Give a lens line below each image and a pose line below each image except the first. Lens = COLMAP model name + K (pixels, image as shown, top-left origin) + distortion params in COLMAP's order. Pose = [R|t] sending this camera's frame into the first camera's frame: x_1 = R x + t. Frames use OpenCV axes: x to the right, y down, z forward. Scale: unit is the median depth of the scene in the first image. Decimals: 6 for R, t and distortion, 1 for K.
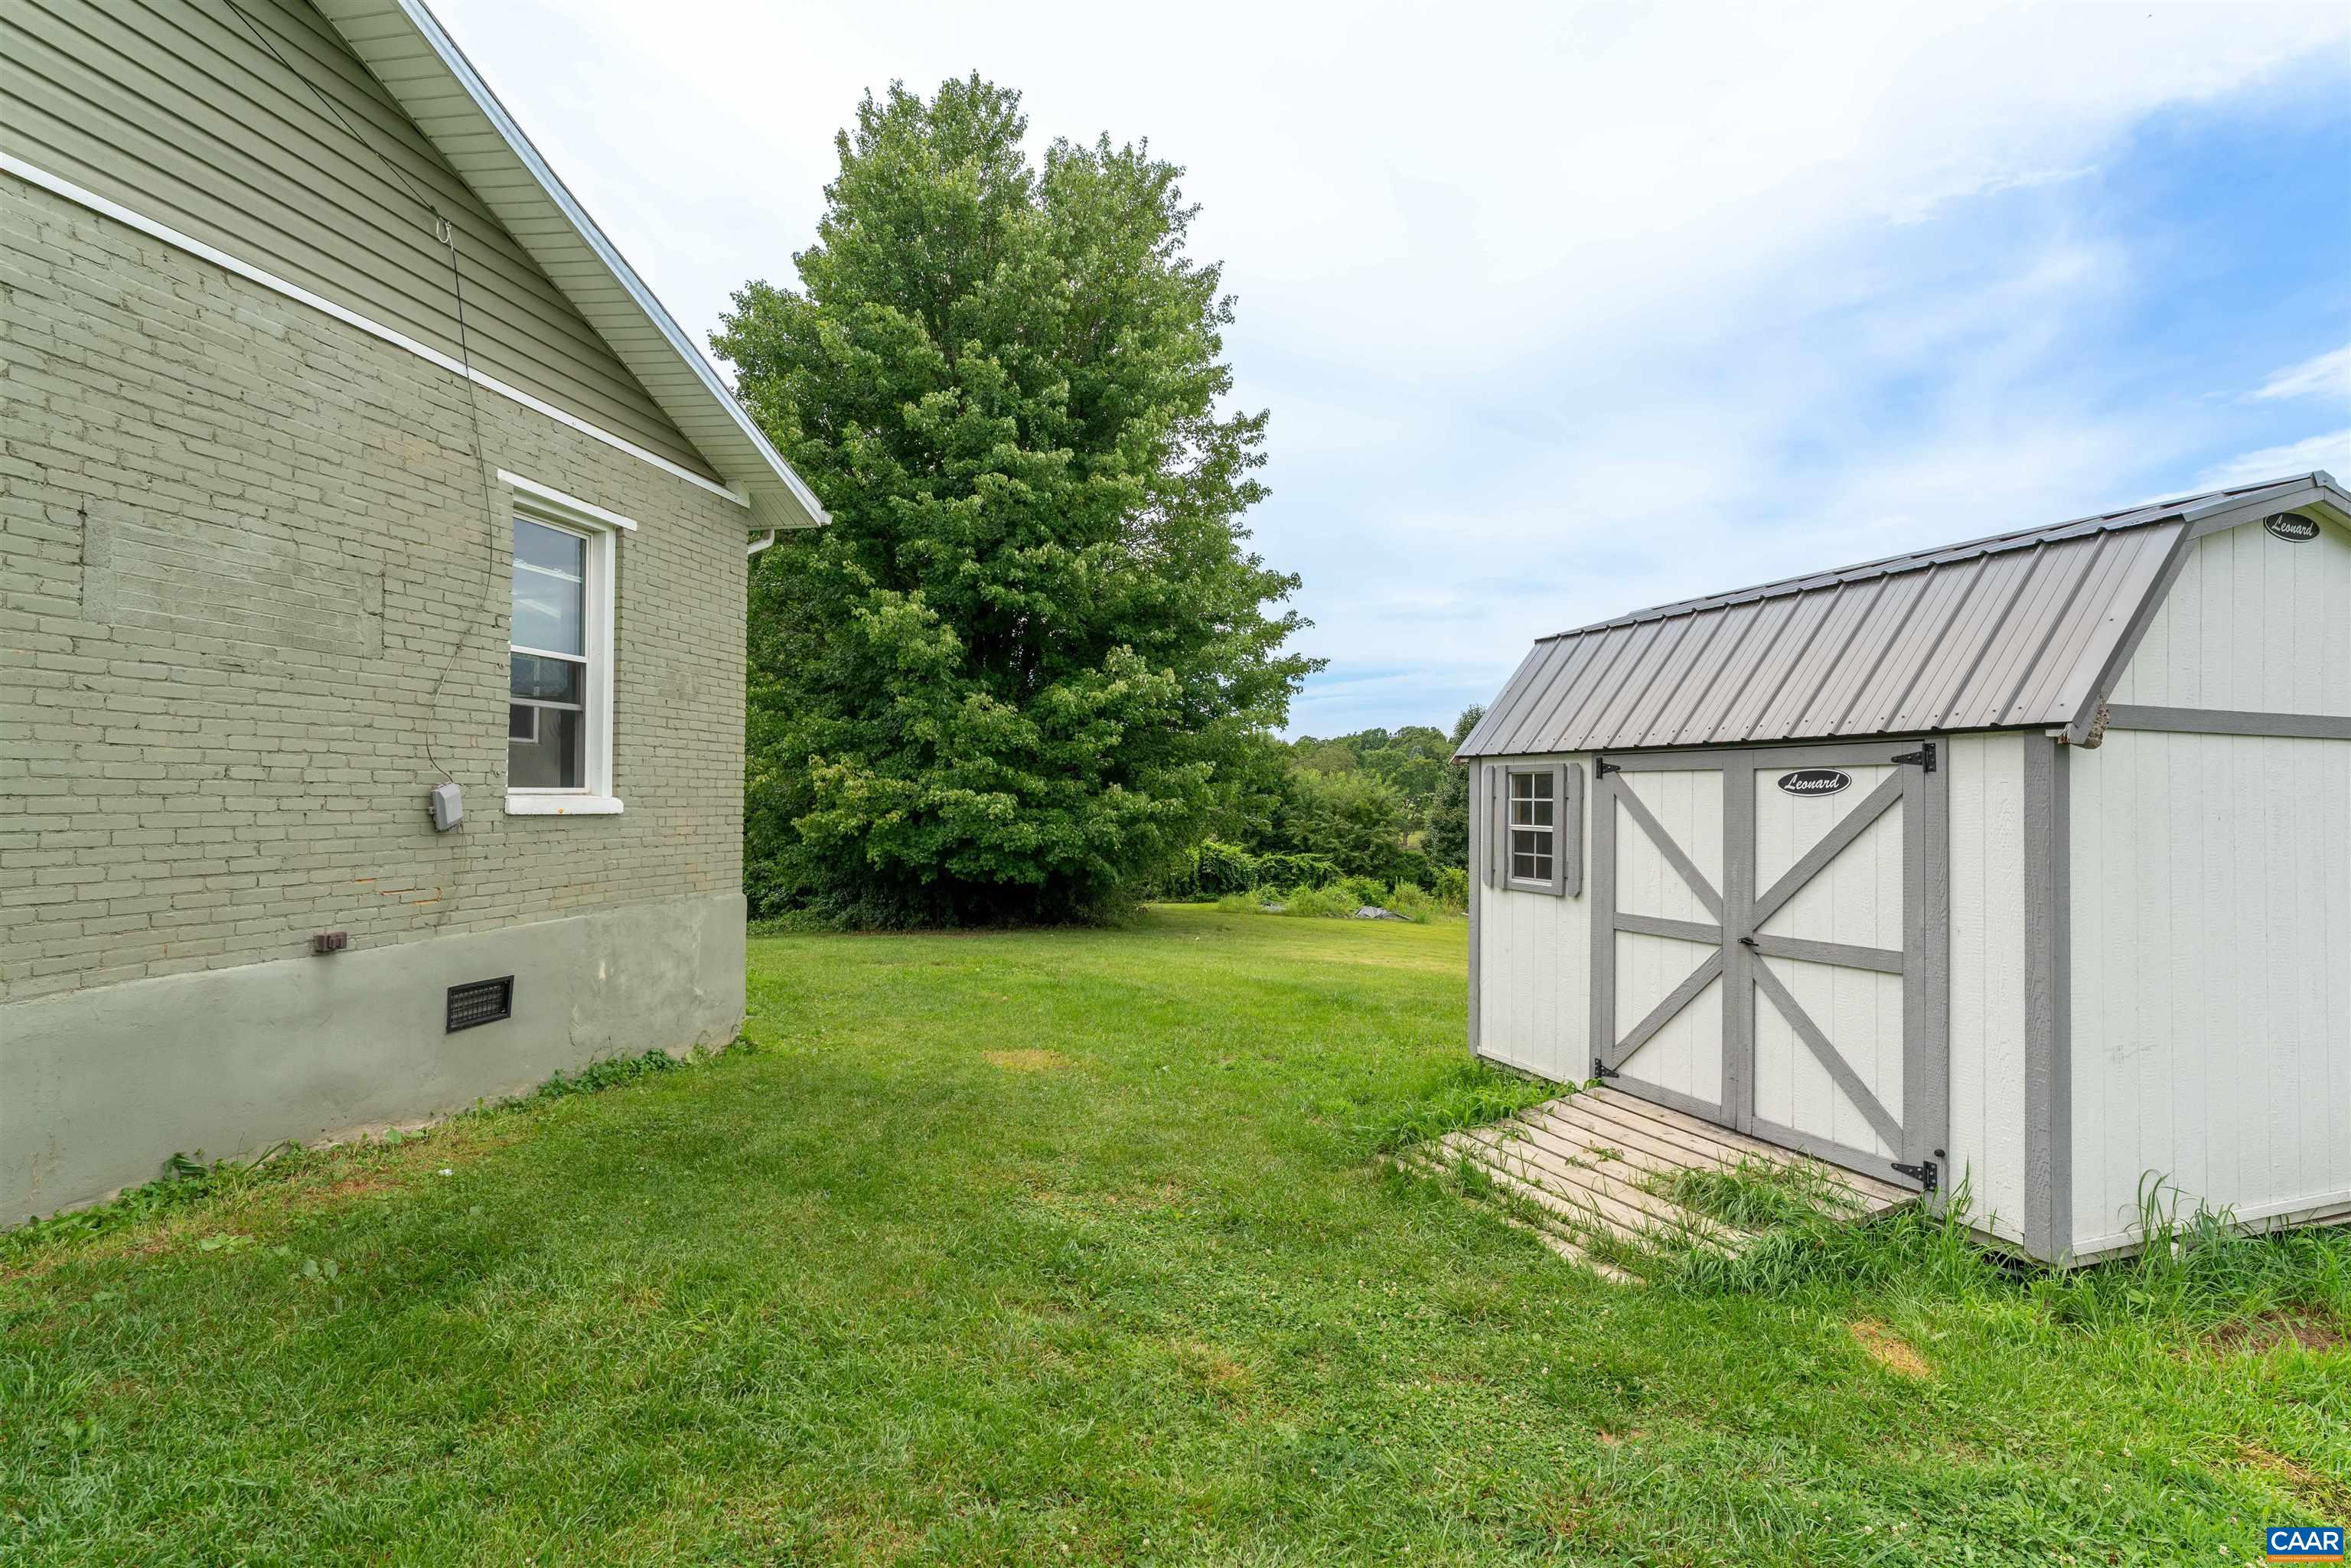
lens RADIAL K [[1119.6, 0, 1175.5], [0, 1119.6, 784.0], [0, 0, 1]] dist [0.001534, 0.000030]
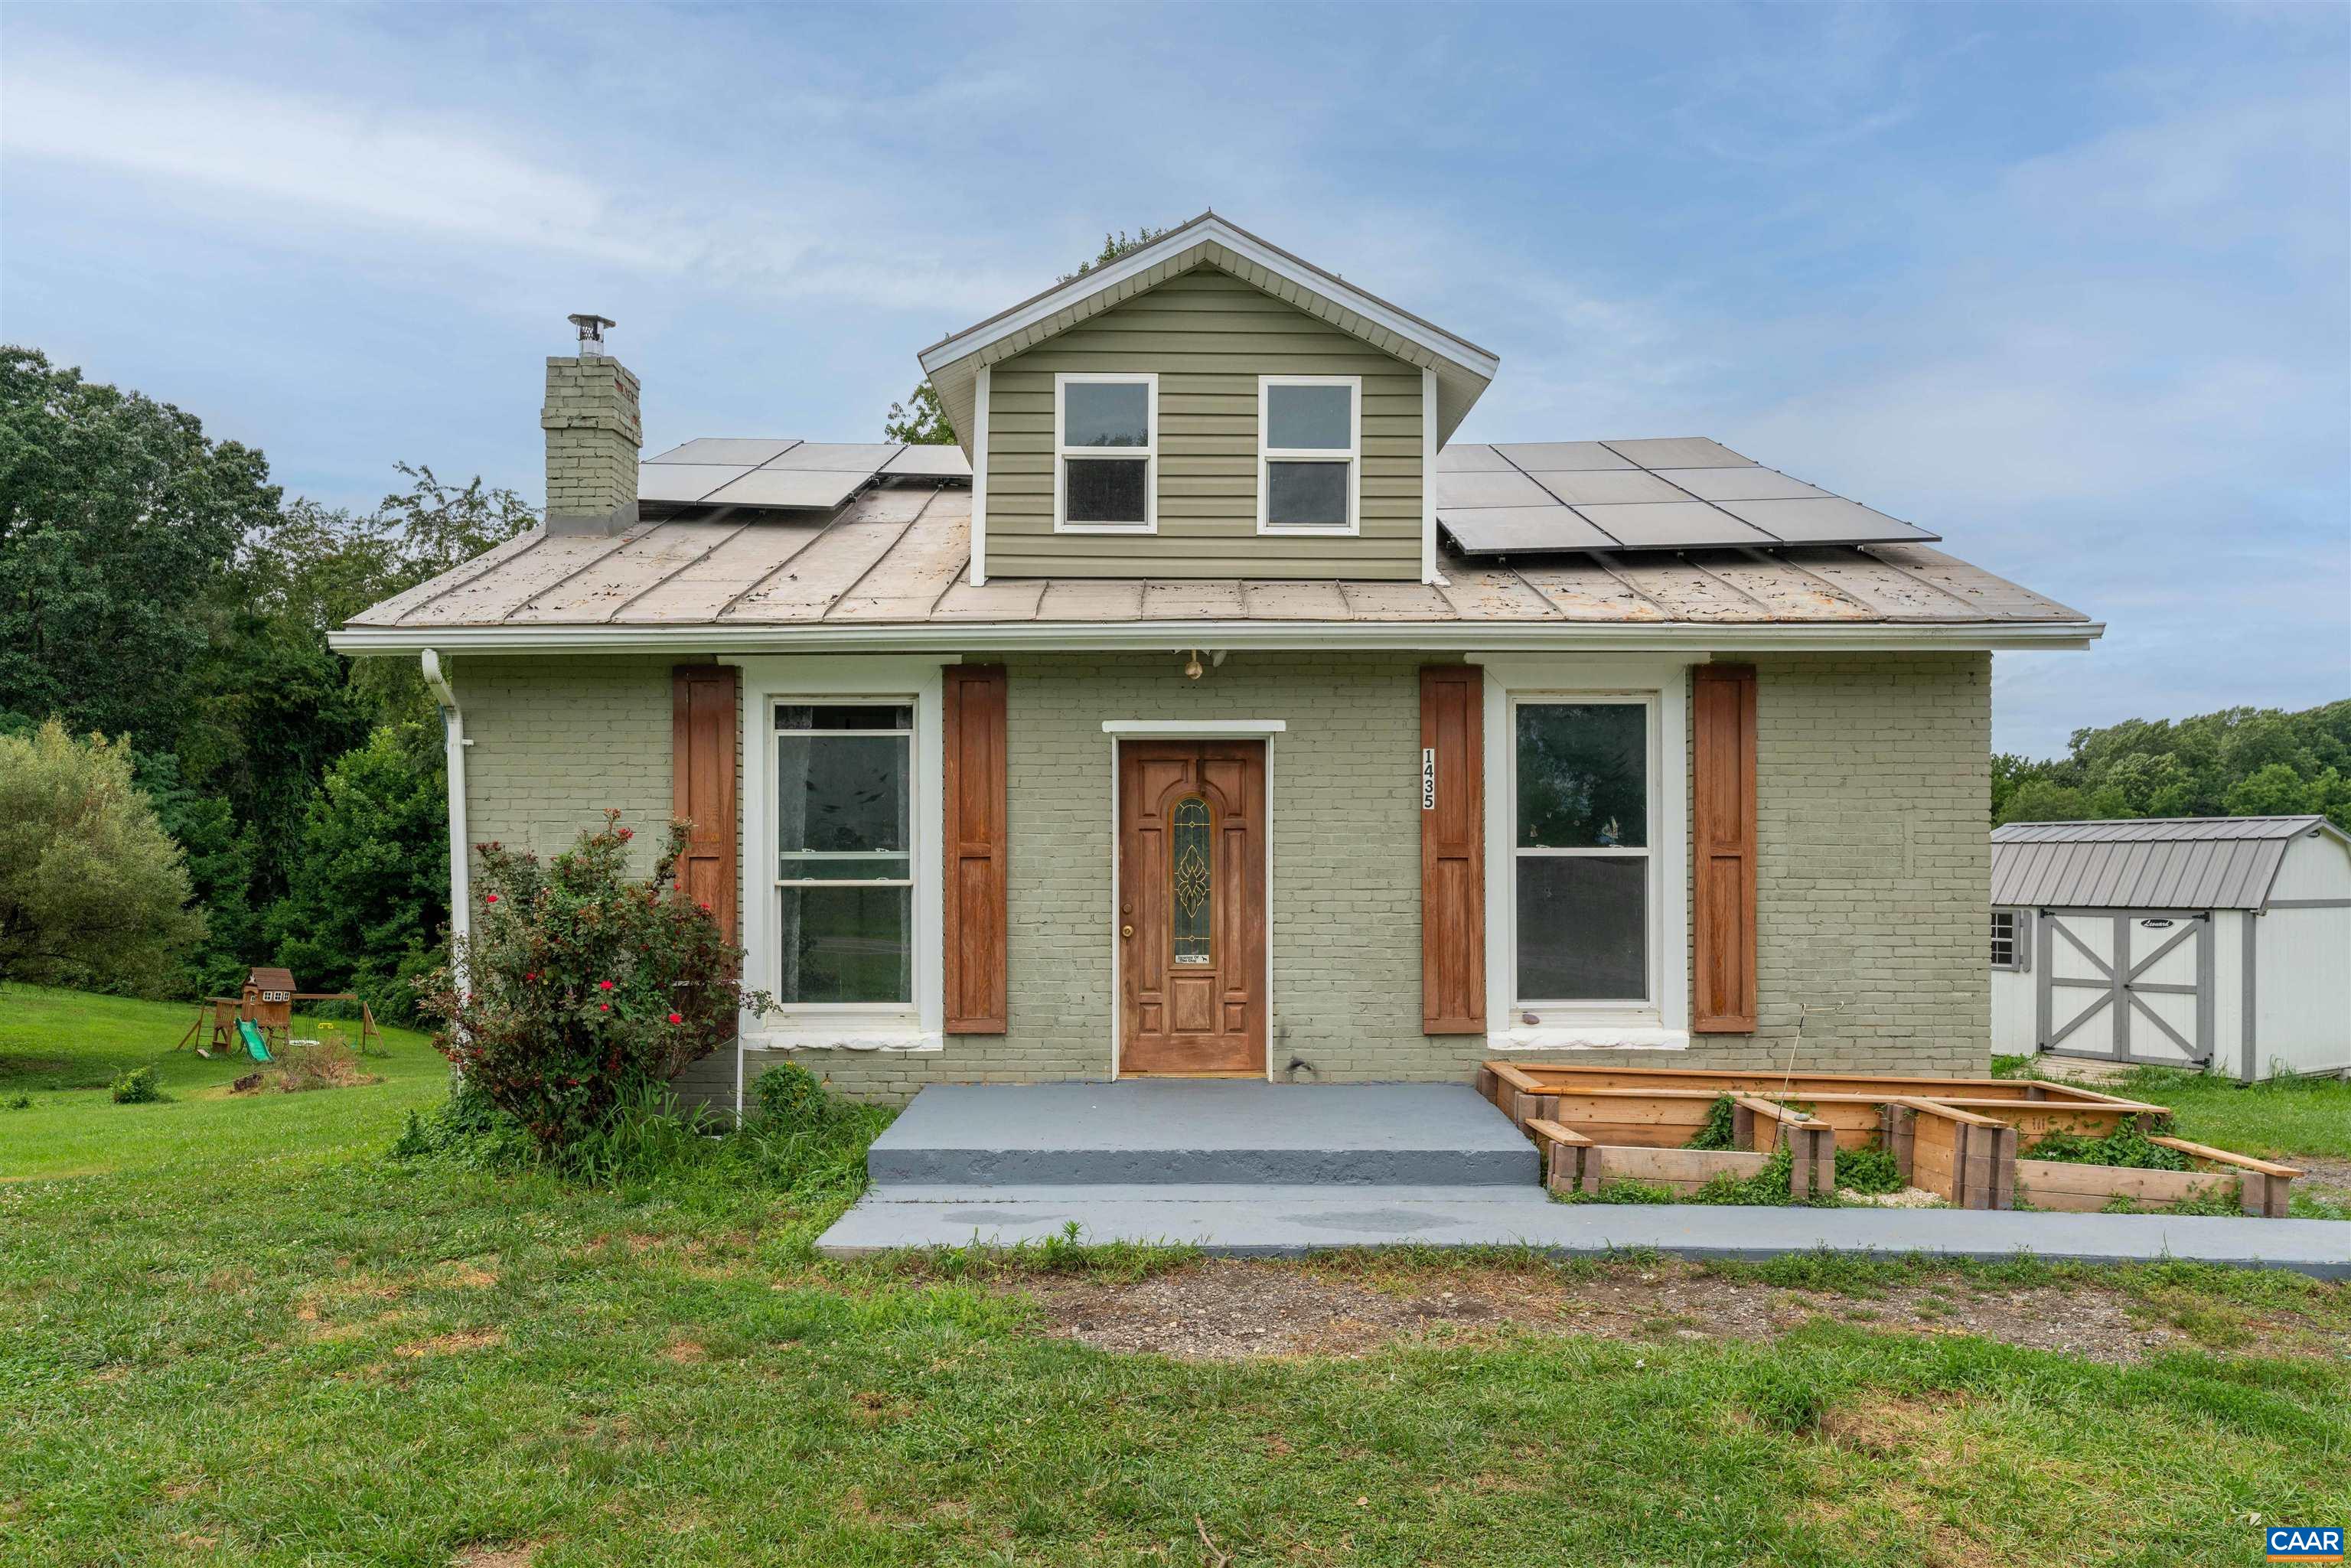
lens RADIAL K [[1541.0, 0, 1178.1], [0, 1541.0, 874.7], [0, 0, 1]] dist [0.004313, 0.002688]
pose [[0.978735, -0.006531, 0.205027, -1.743993], [0.003719, 0.999894, 0.014098, -0.127021], [-0.205097, -0.013036, 0.978655, -1.493441]]
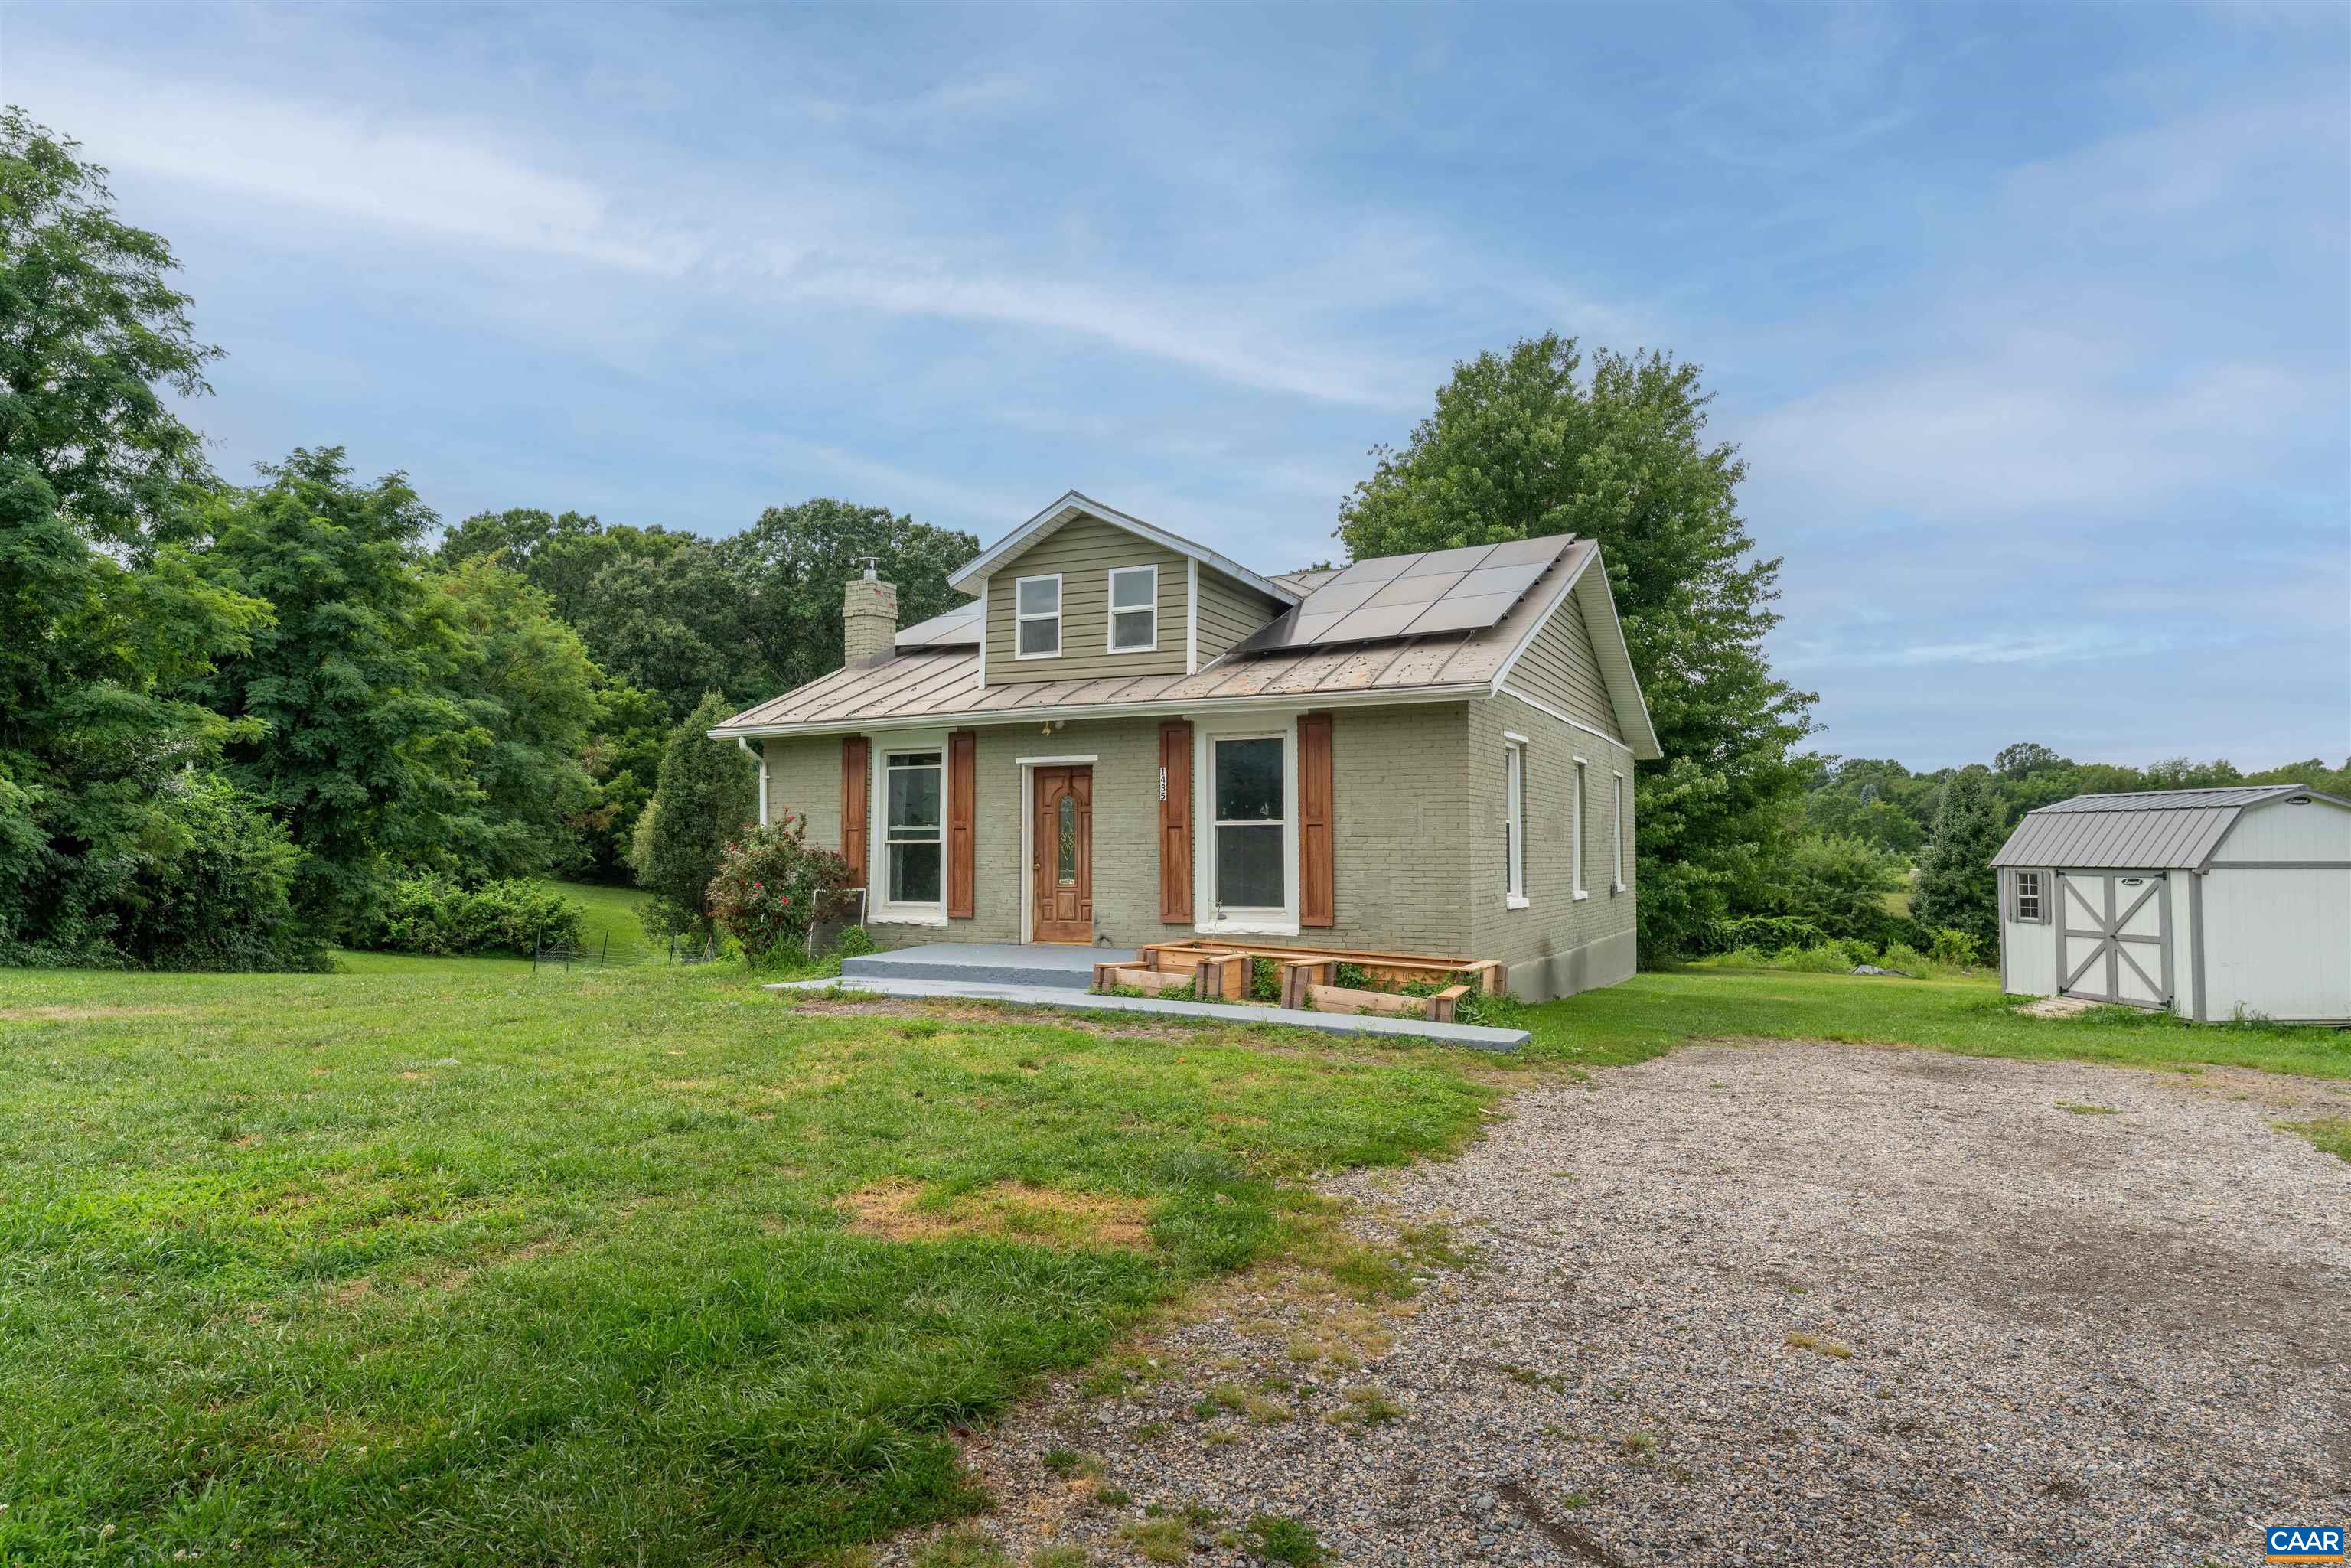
lens RADIAL K [[1350.1, 0, 1175.5], [0, 1350.1, 784.0], [0, 0, 1]] dist [0.000210, -0.000028]
pose [[0.966650, -0.019311, -0.255372, -0.710559], [0.009583, 0.999182, -0.039282, -0.105923], [0.255922, 0.035525, 0.966044, -2.289337]]
